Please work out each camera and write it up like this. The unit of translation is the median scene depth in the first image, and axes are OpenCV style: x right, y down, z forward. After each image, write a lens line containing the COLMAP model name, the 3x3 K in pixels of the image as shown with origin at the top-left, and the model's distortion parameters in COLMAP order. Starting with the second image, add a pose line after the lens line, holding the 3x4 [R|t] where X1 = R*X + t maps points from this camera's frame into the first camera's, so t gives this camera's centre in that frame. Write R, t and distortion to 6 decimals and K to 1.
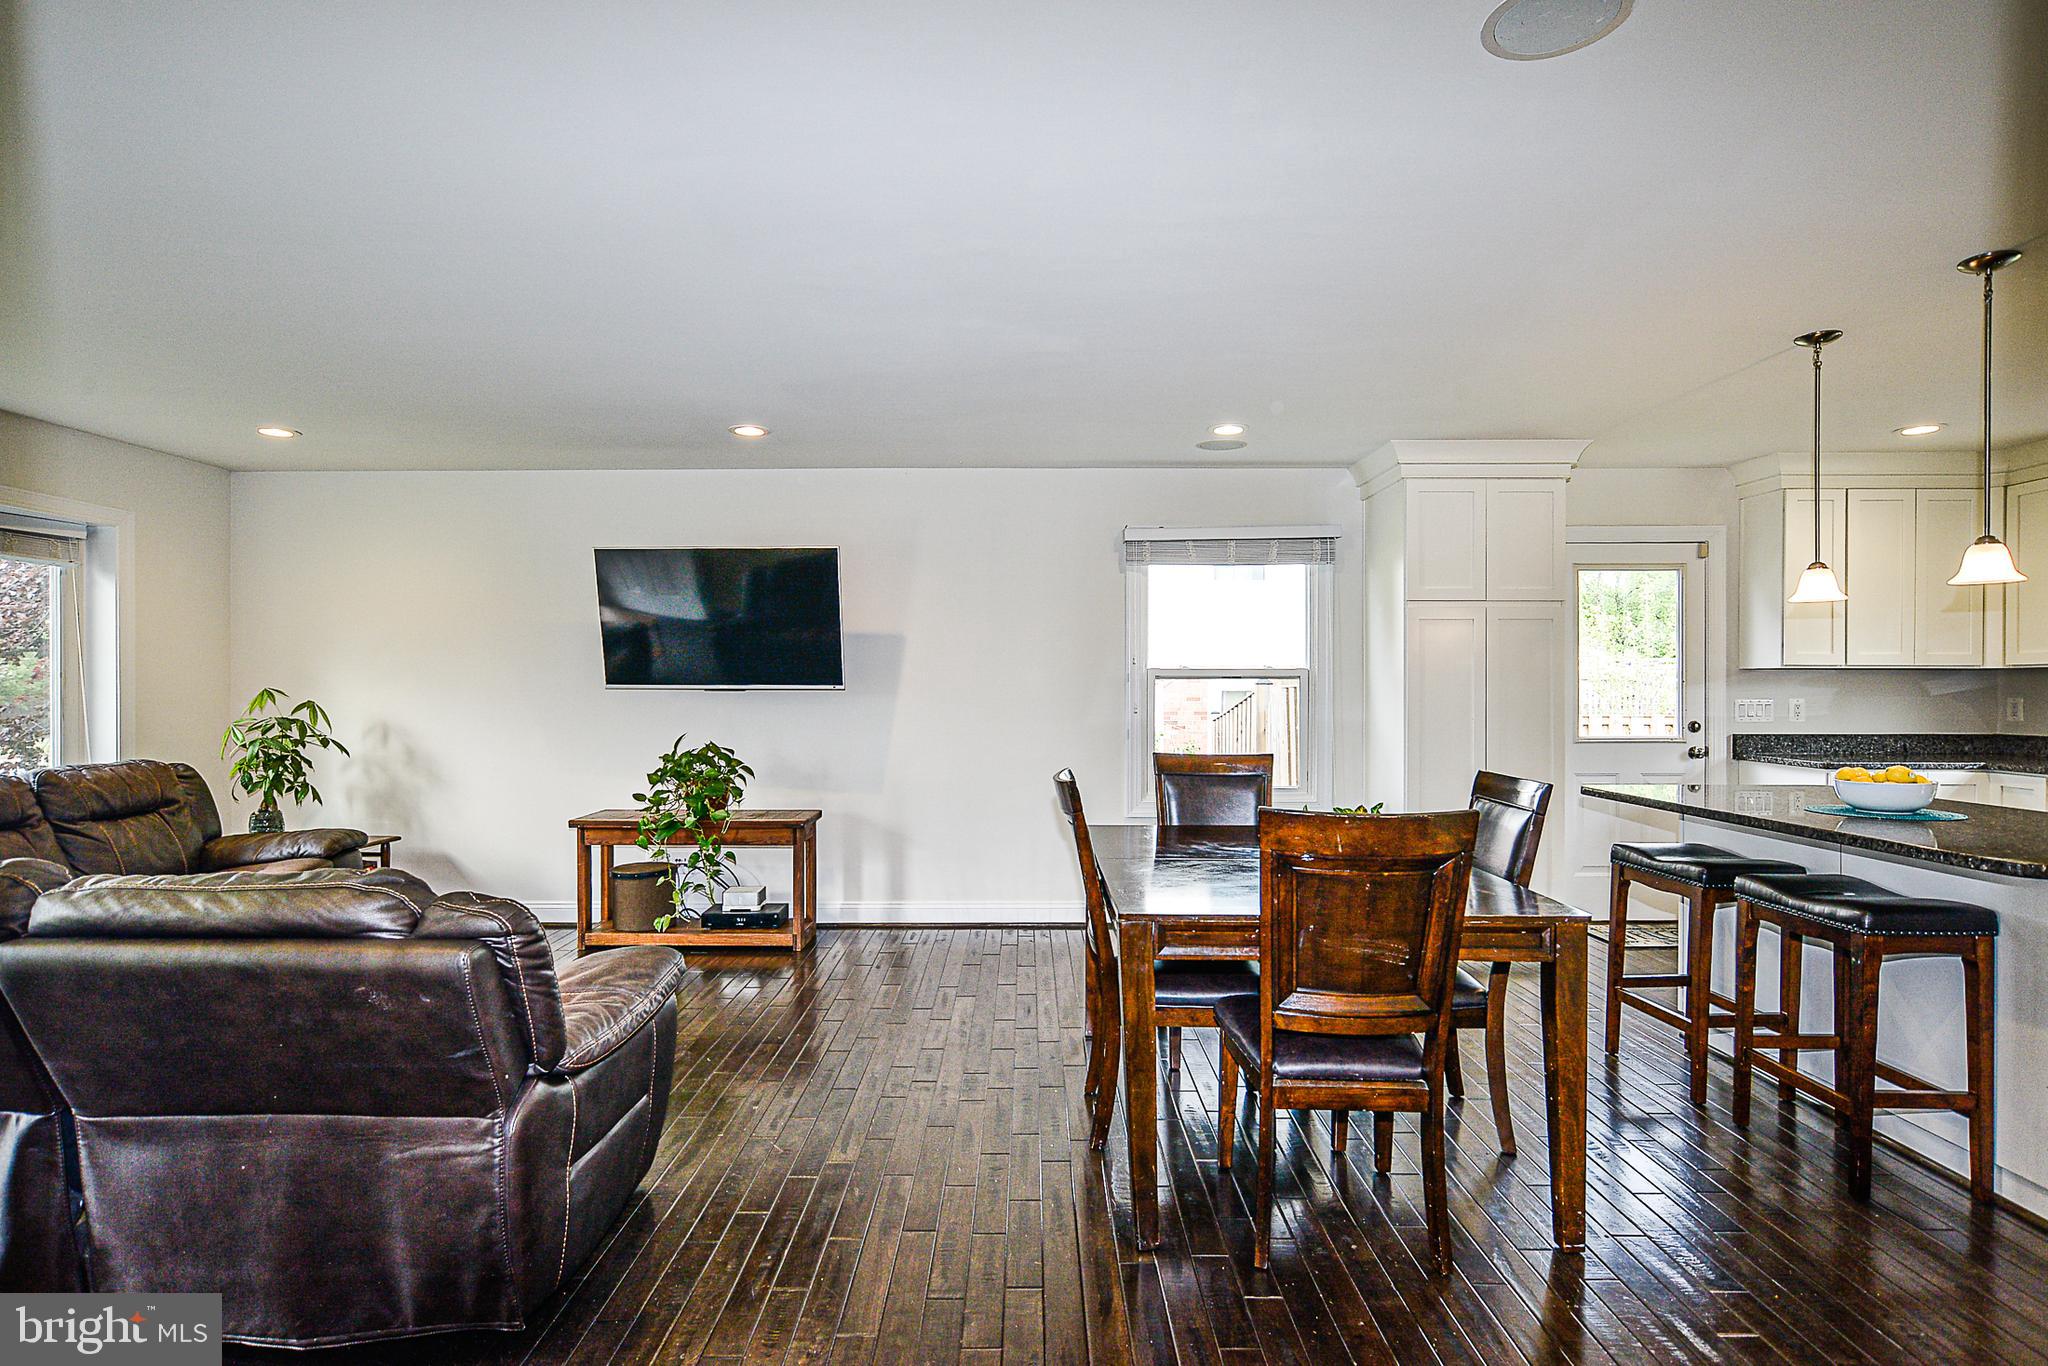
lens RADIAL K [[1052.5, 0, 1024.0], [0, 1052.5, 683.0], [0, 0, 1]] dist [-0.004403, -0.000468]
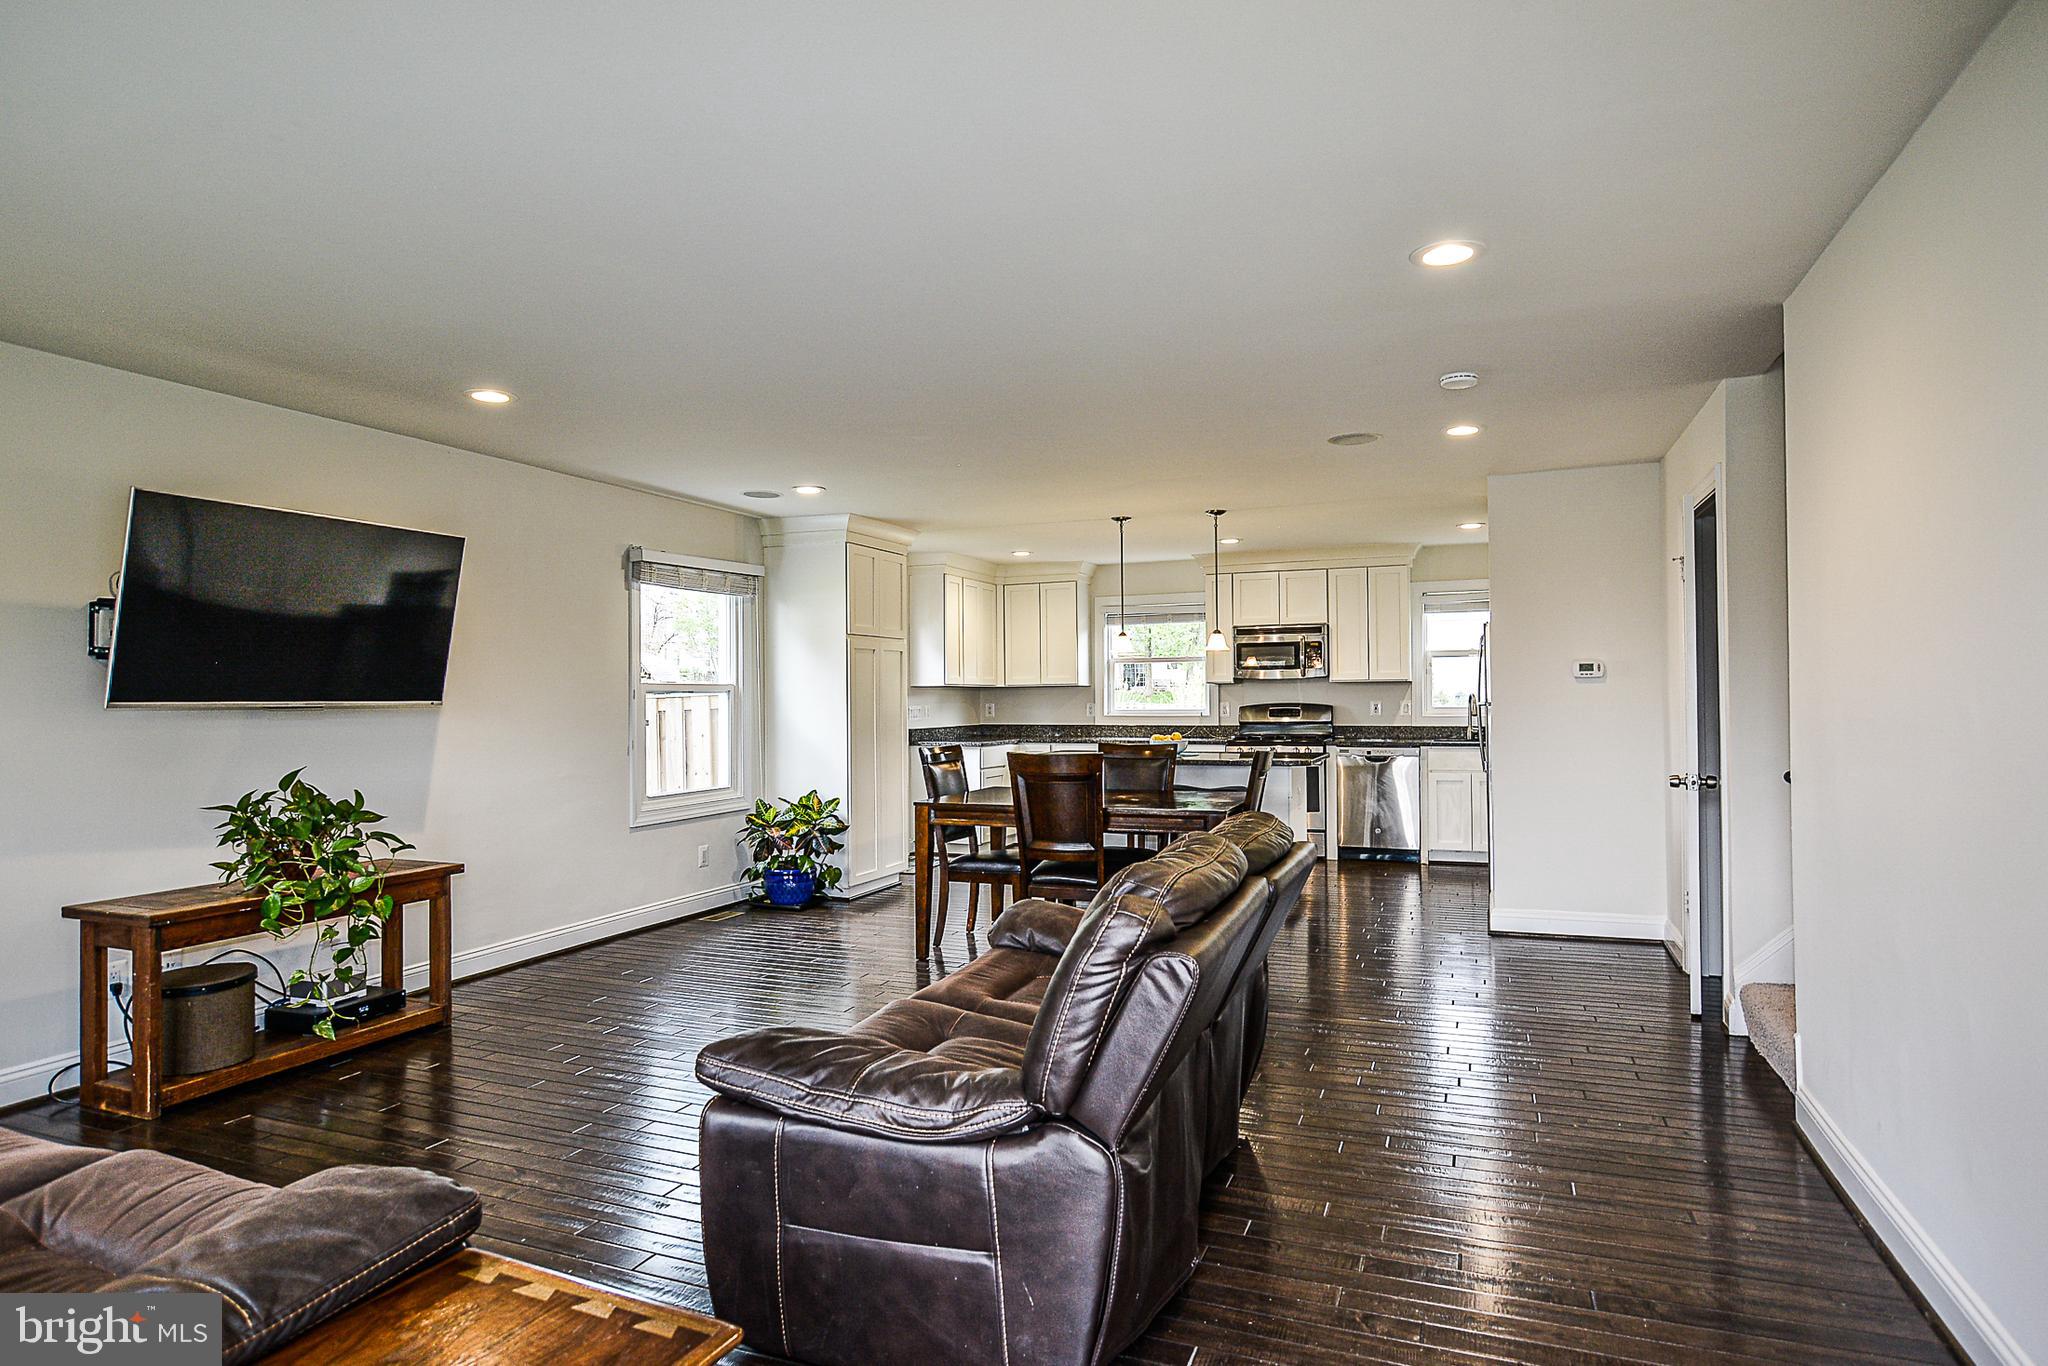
lens RADIAL K [[1136.0, 0, 1025.4], [0, 1136.0, 690.8], [0, 0, 1]] dist [-0.021160, 0.018858]
pose [[0.373173, 0.002251, 0.927759, -0.843003], [0.007315, 0.999959, -0.005369, 0.002984], [-0.927733, 0.008790, 0.373142, 0.242757]]
